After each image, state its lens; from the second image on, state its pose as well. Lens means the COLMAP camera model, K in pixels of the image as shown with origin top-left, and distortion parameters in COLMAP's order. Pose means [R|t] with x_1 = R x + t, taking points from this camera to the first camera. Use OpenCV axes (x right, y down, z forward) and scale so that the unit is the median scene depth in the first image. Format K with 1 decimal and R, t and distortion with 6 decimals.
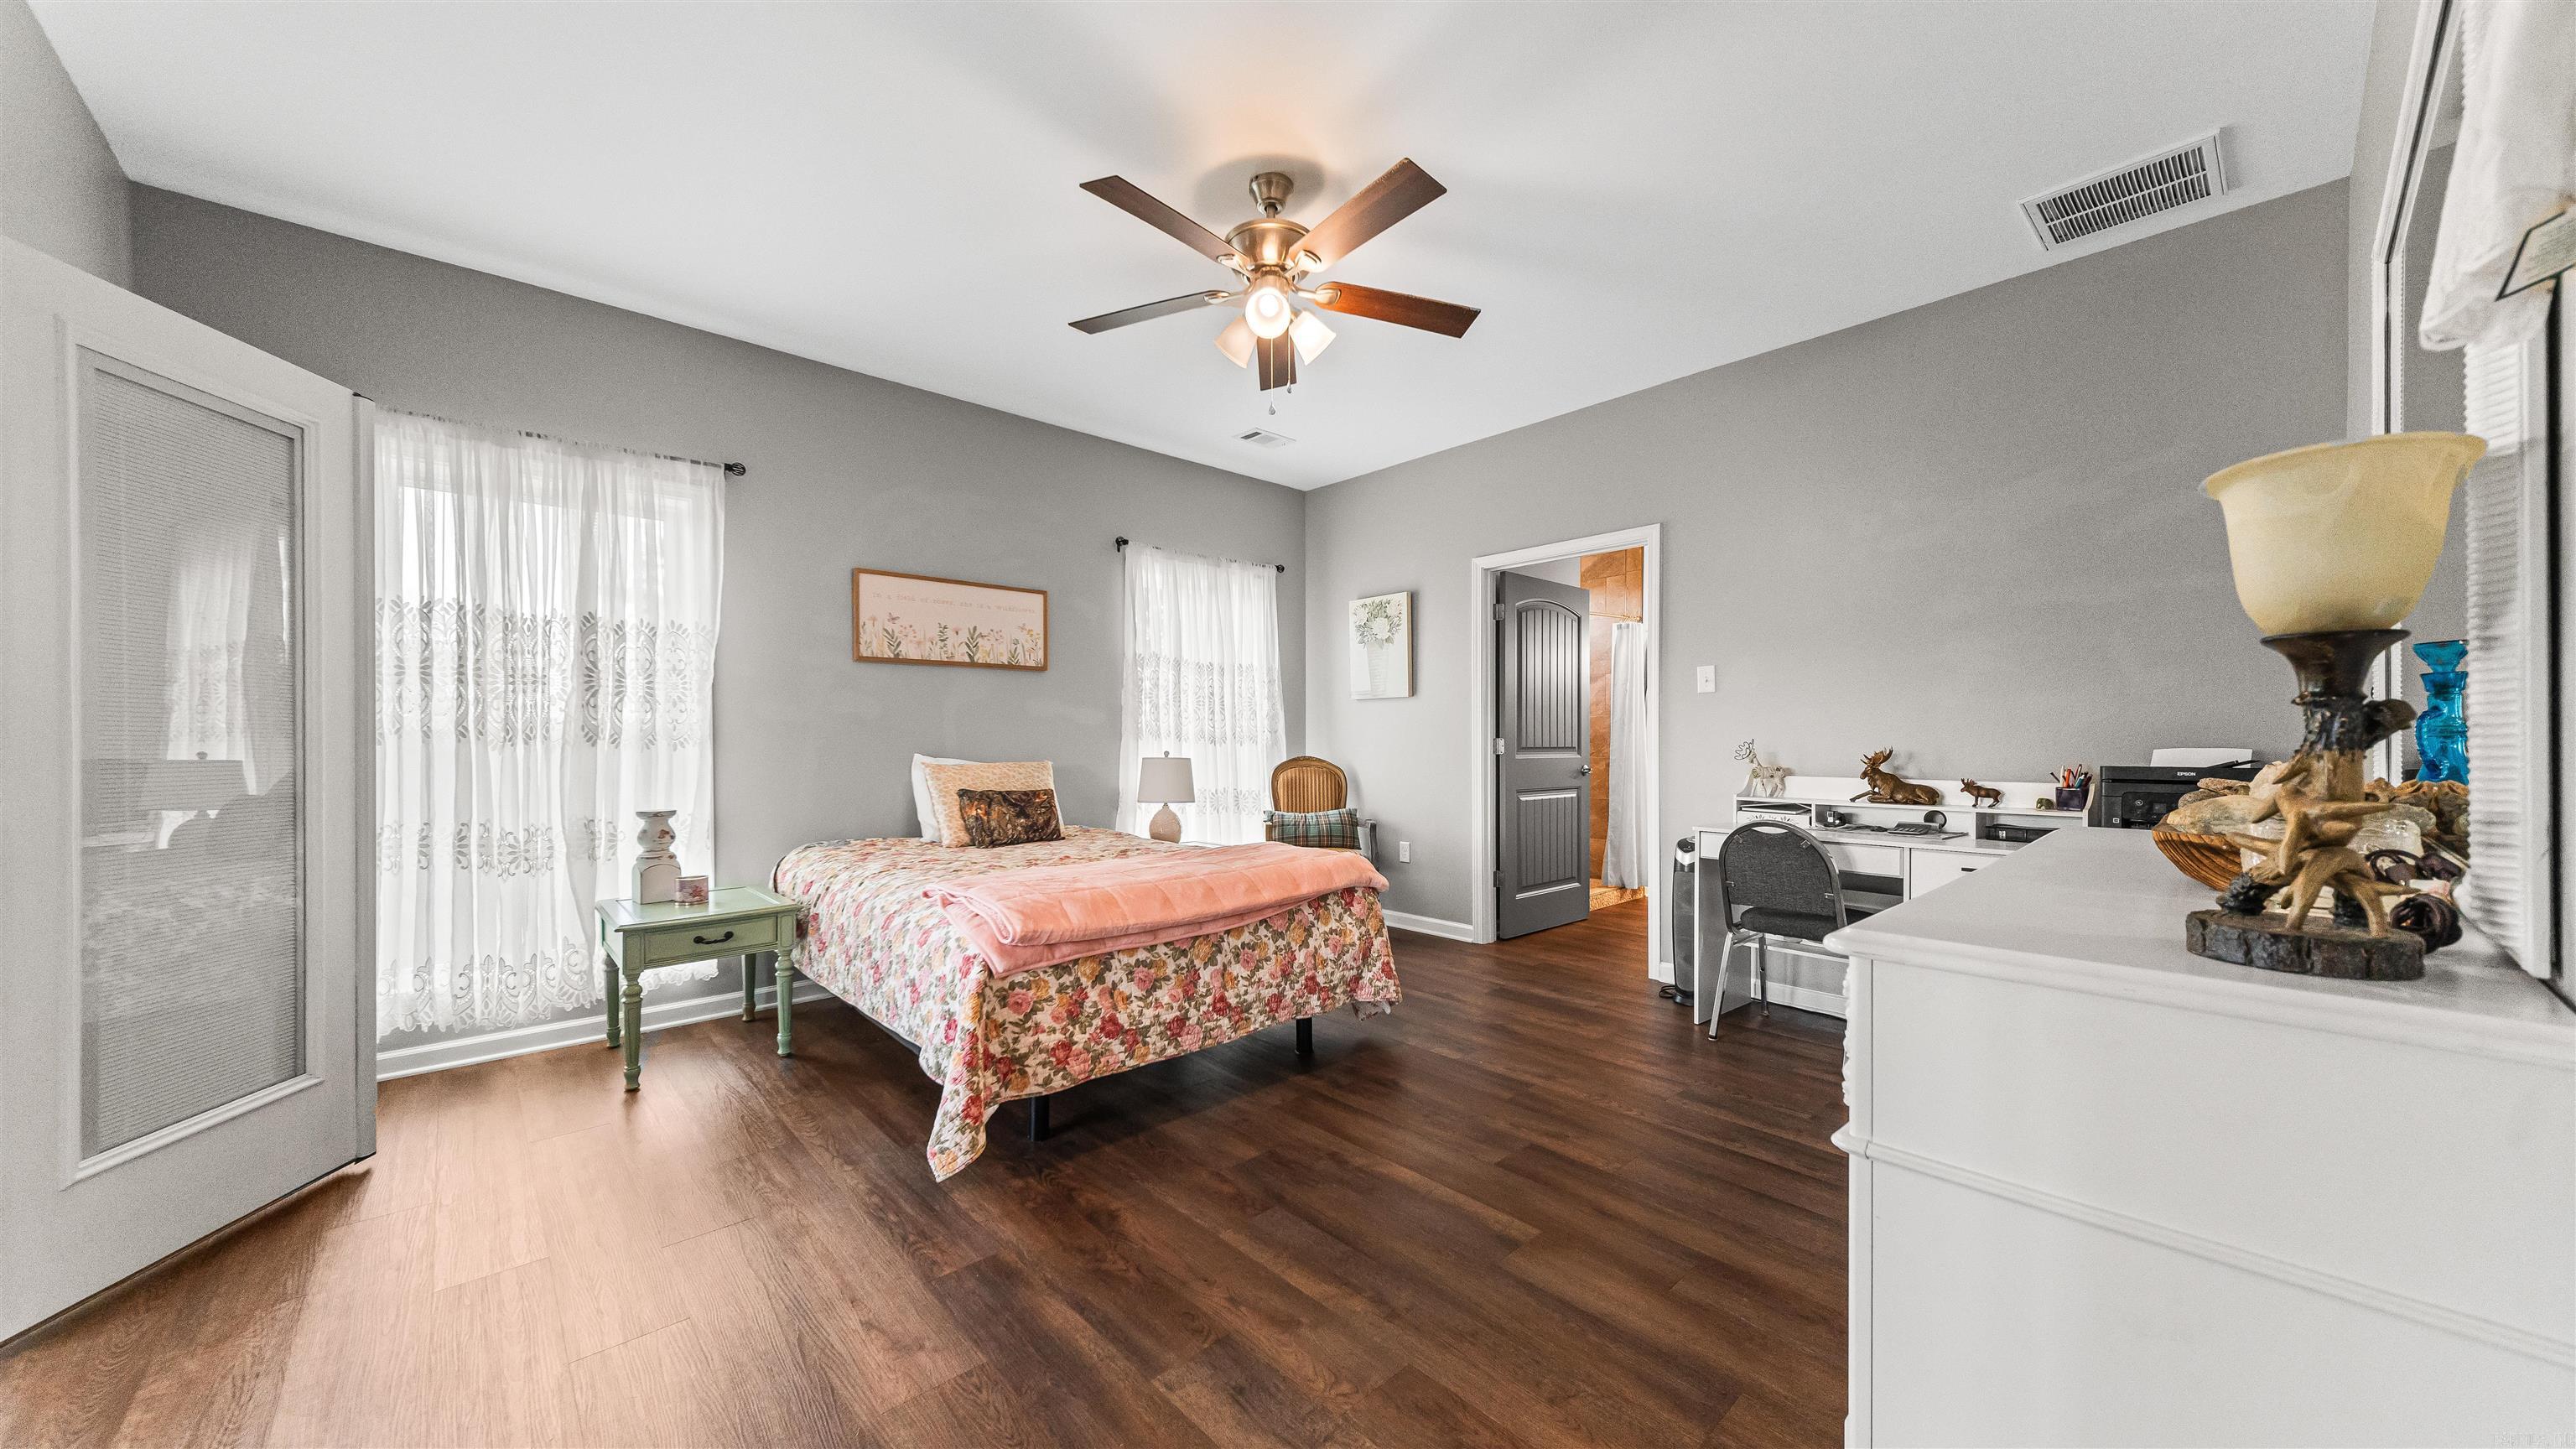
lens RADIAL K [[895.6, 0, 1285.0], [0, 895.6, 752.2], [0, 0, 1]] dist [0.024353, -0.010274]
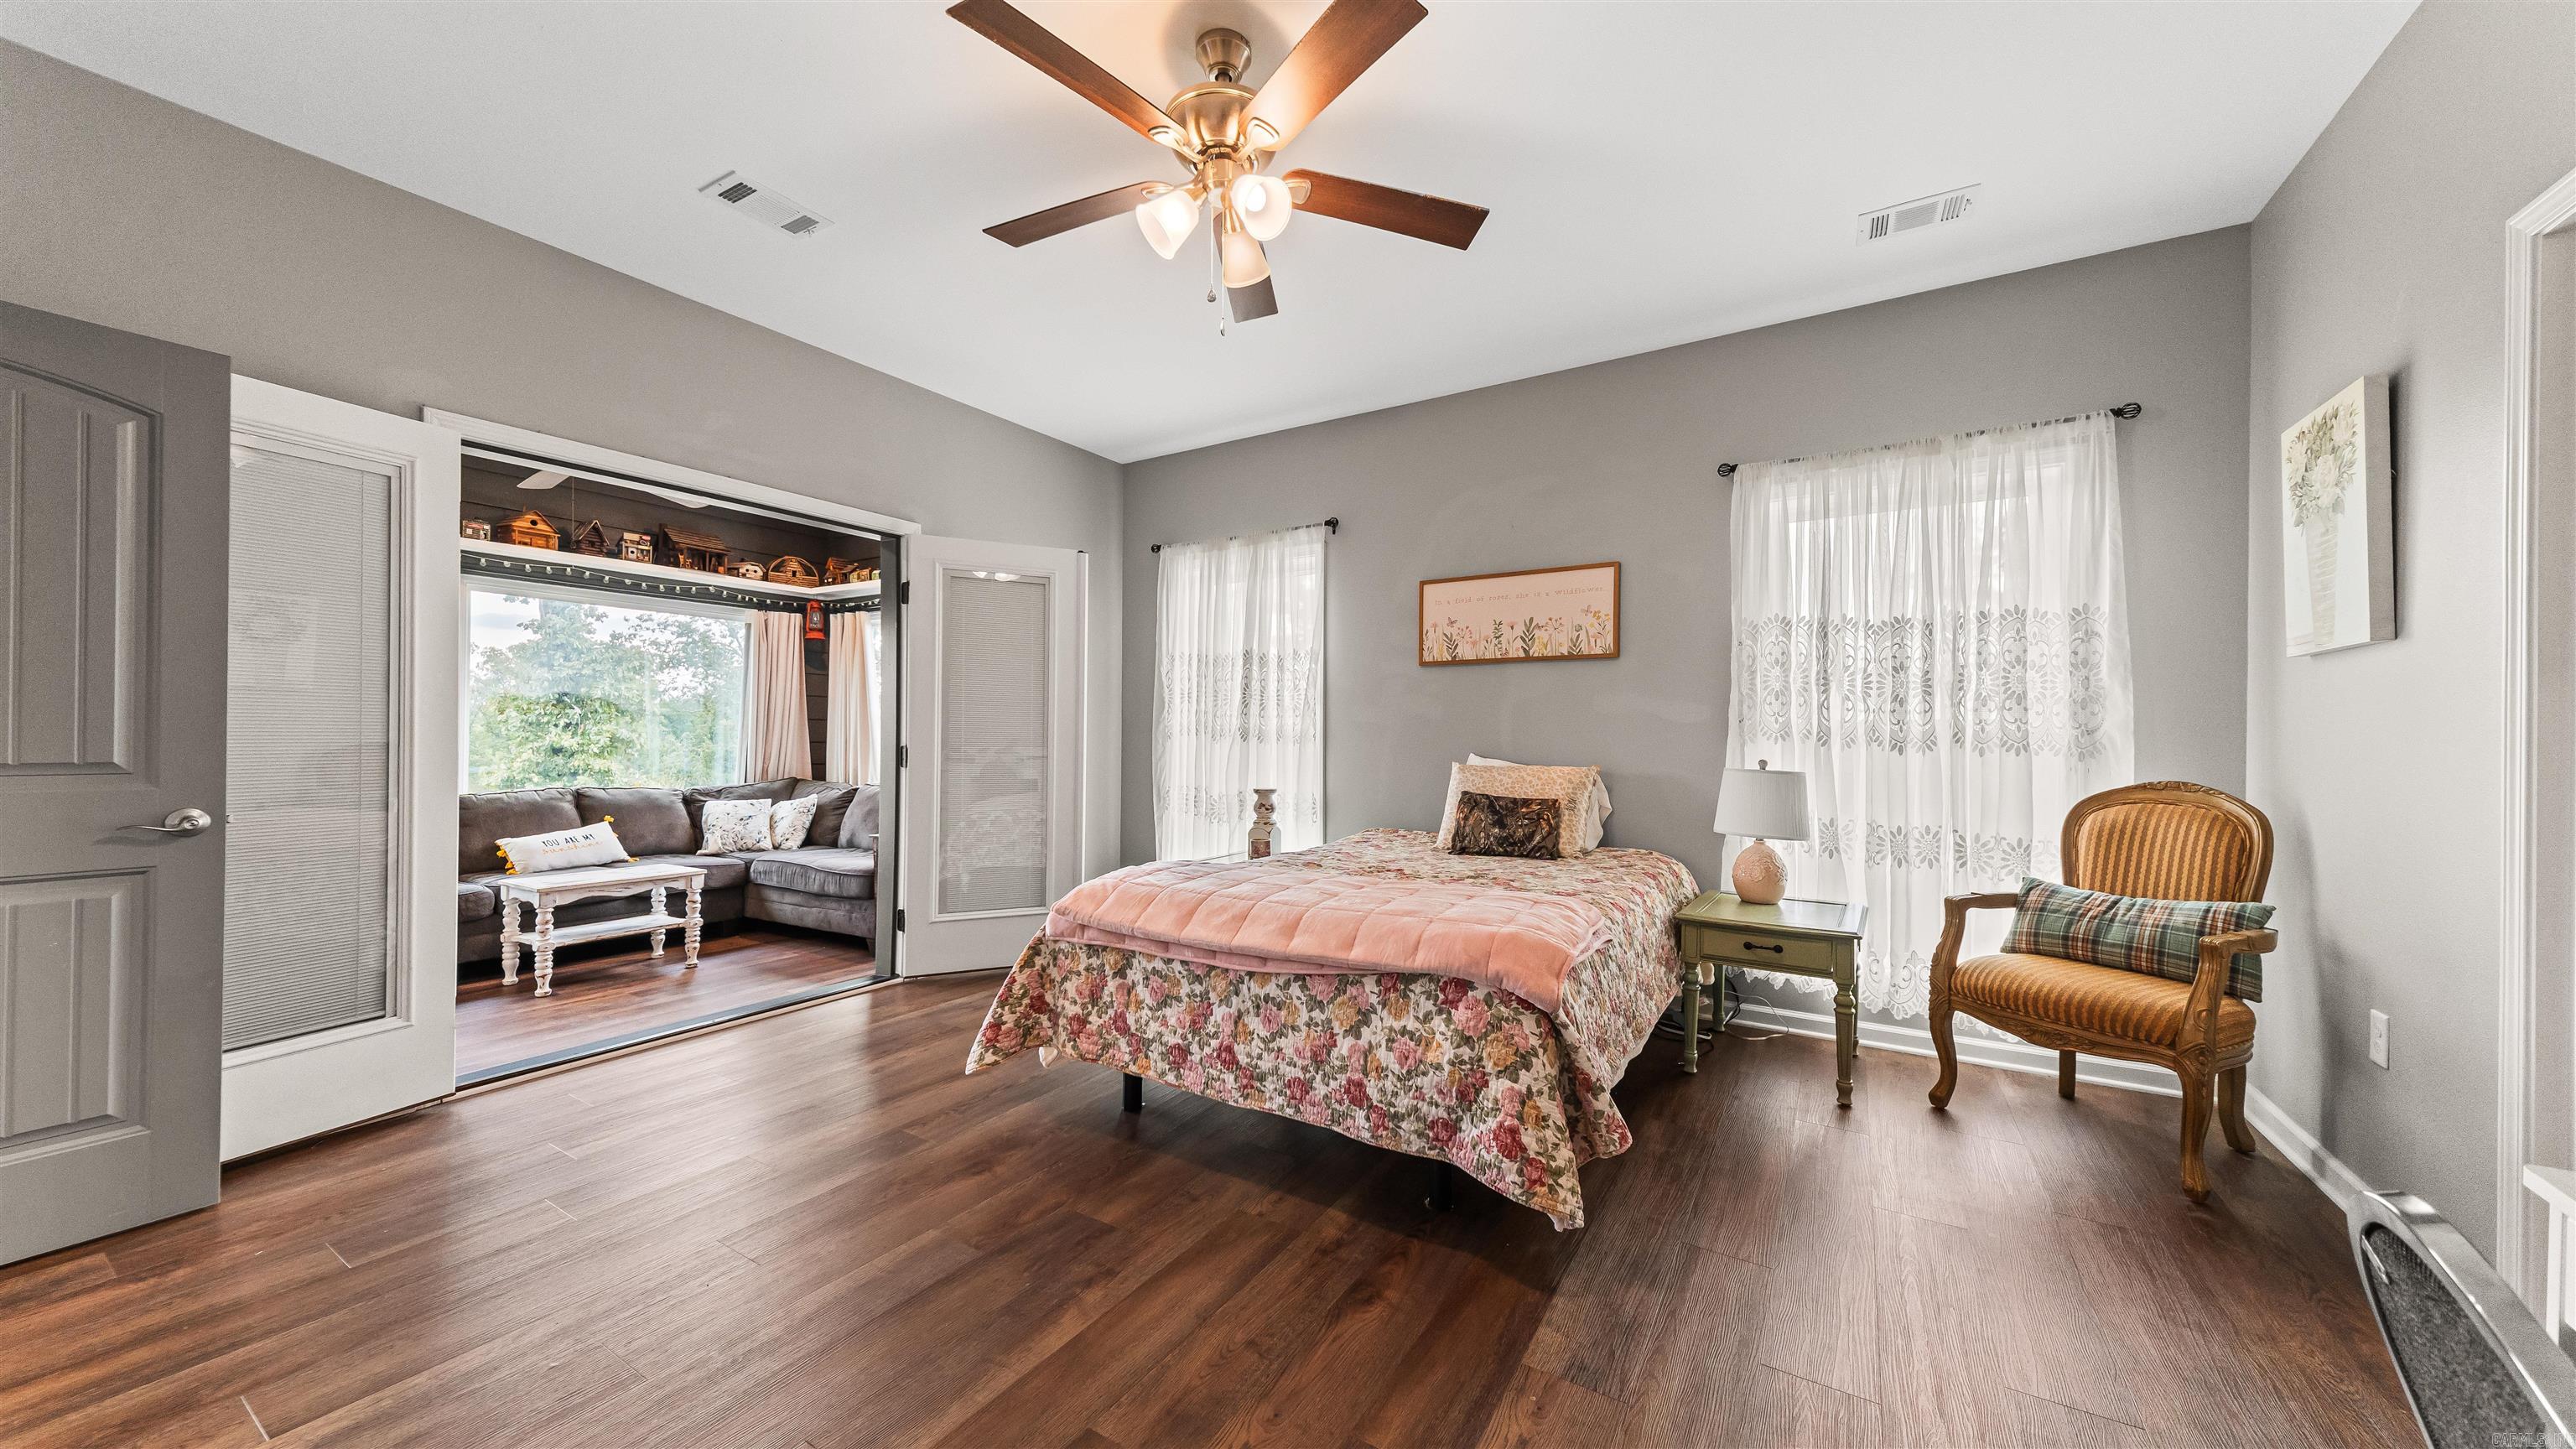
lens RADIAL K [[889.9, 0, 1291.8], [0, 889.9, 724.1], [0, 0, 1]] dist [0.033507, -0.010115]
pose [[0.257852, -0.007415, -0.966156, 0.690620], [-0.020146, 0.999712, -0.013049, -0.019241], [0.965974, 0.022829, 0.257628, 0.758961]]
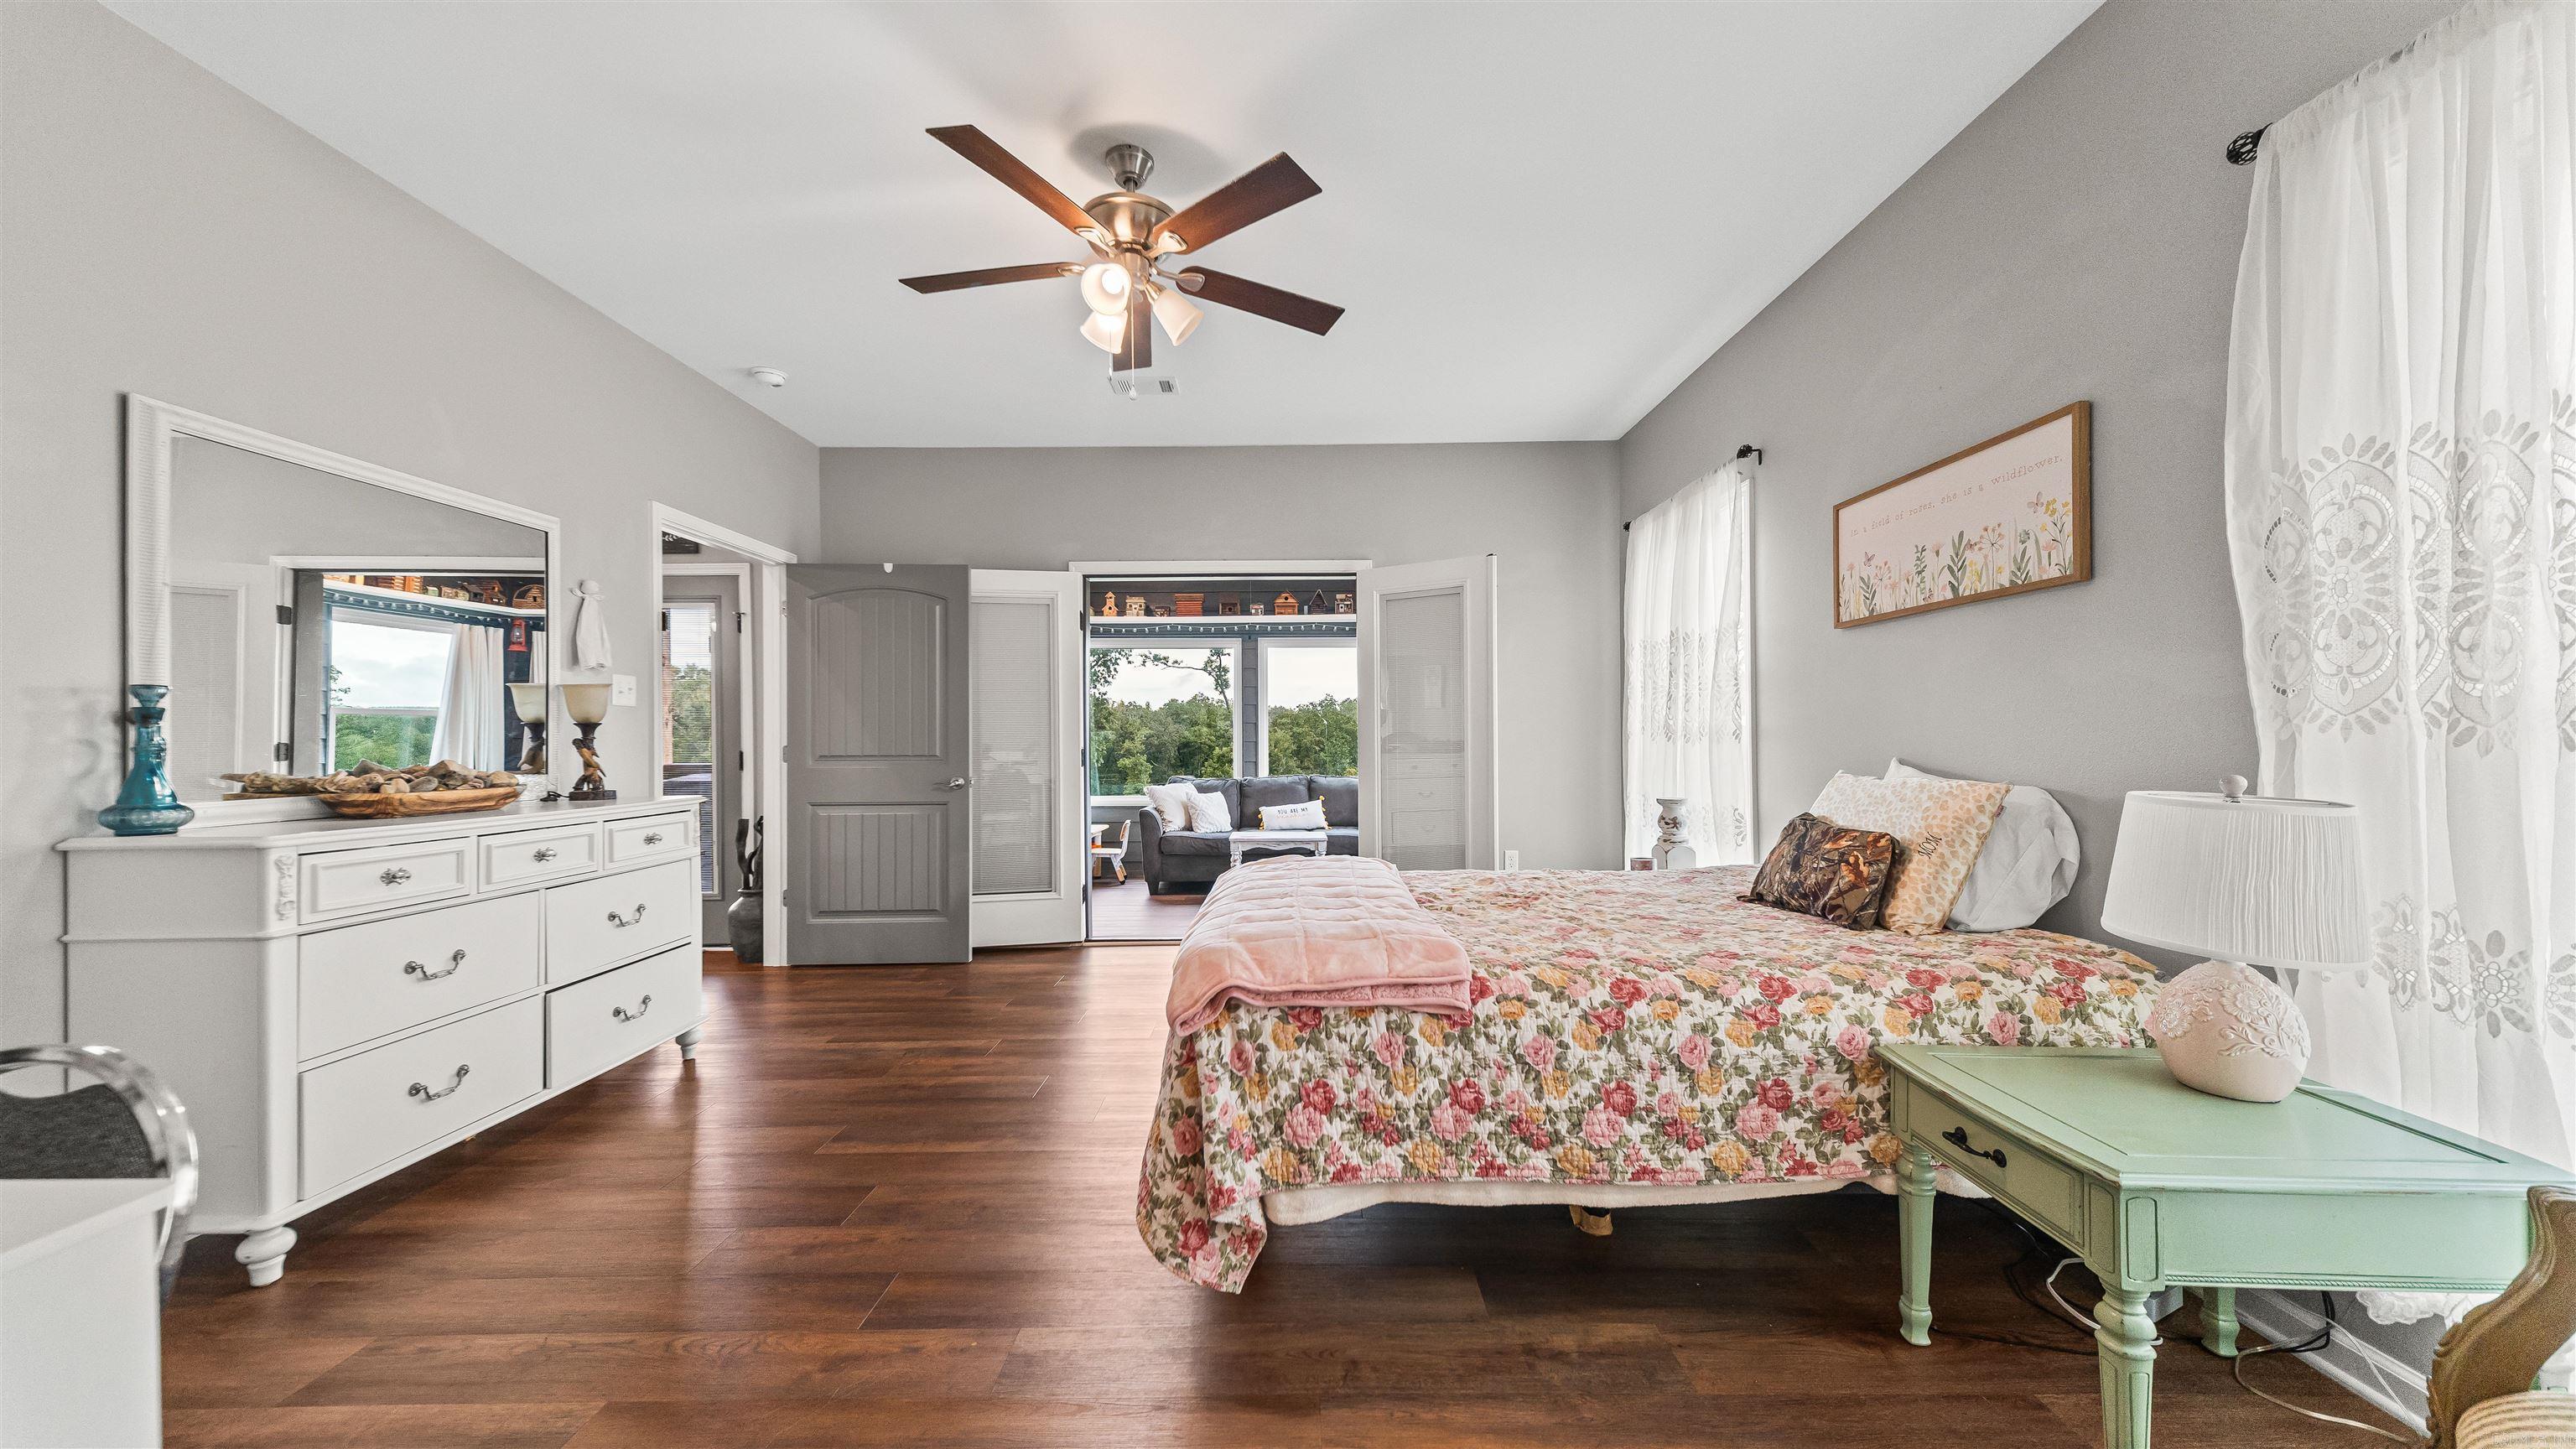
lens RADIAL K [[889.9, 0, 1291.8], [0, 889.9, 724.1], [0, 0, 1]] dist [0.033507, -0.010115]
pose [[-0.675753, 0.000715, -0.737128, 0.502903], [0.003323, 0.999992, -0.002076, -0.030570], [0.737120, -0.003852, -0.675750, 1.545474]]
